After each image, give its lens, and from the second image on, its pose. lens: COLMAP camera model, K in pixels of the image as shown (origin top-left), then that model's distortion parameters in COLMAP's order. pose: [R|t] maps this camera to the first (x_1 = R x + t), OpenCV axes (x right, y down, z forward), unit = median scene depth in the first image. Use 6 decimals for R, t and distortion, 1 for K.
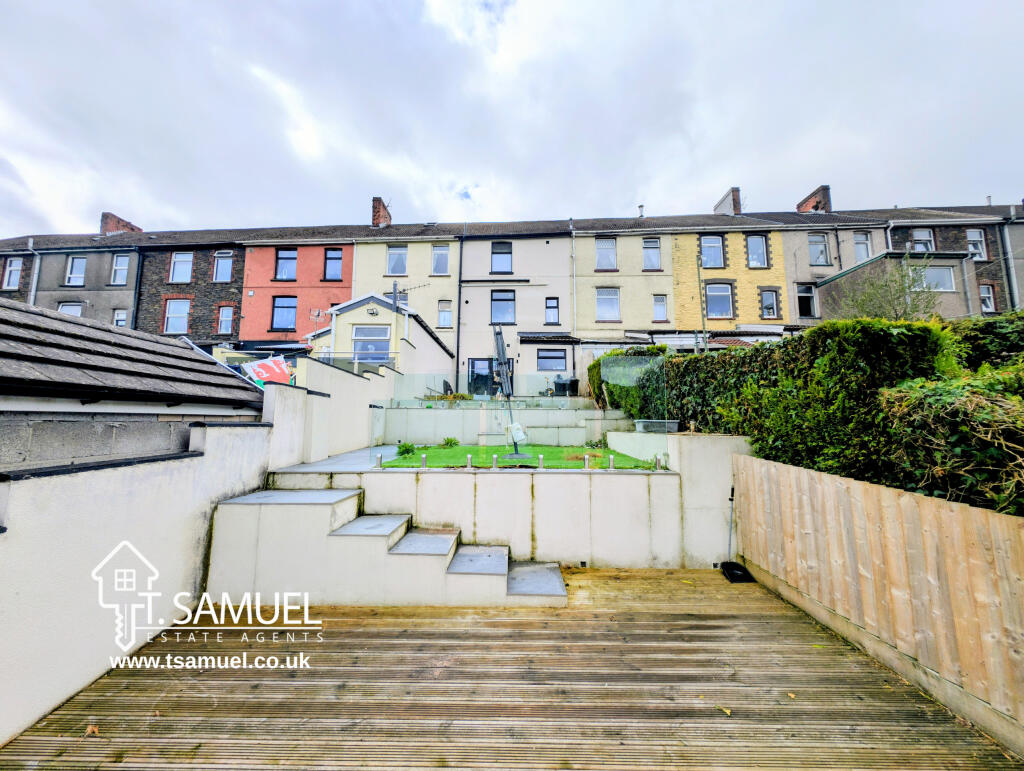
lens RADIAL K [[361.7, 0, 510.7], [0, 361.7, 390.5], [0, 0, 1]] dist [0.000172, -0.001545]
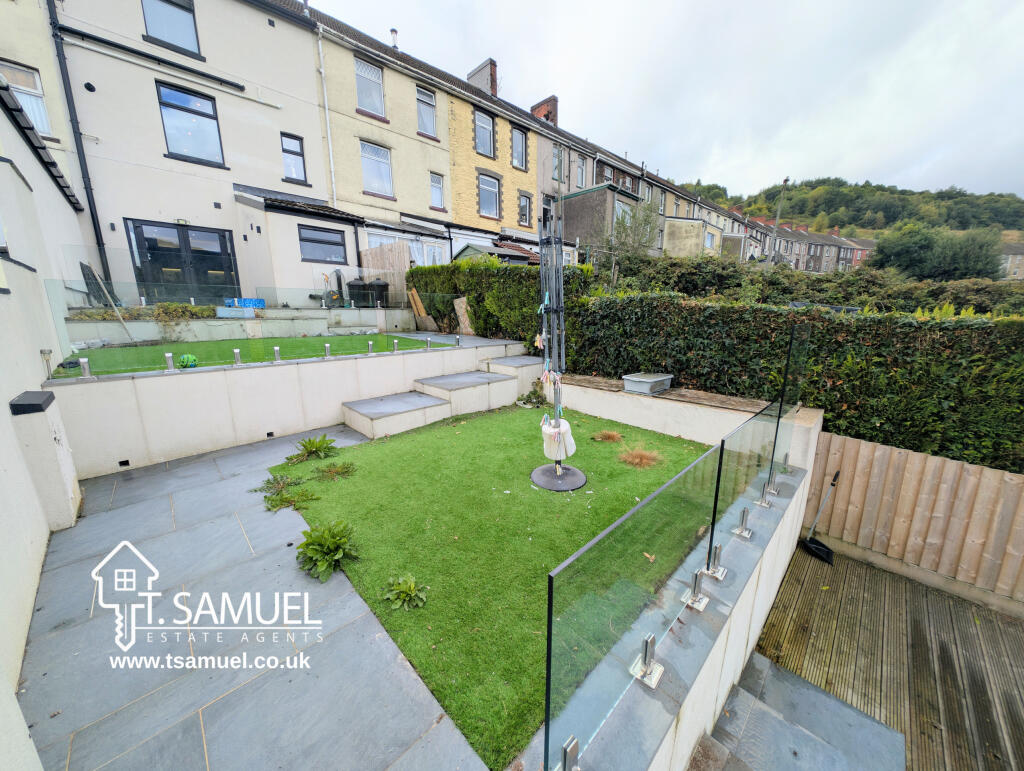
lens RADIAL K [[361.7, 0, 501.4], [0, 361.7, 385.8], [0, 0, 1]] dist [0.000172, -0.001545]
pose [[0.705649, -0.153584, 0.691716, -0.131223], [-0.059100, 0.960067, 0.273458, -0.032765], [-0.706093, -0.233846, 0.668393, 0.226099]]
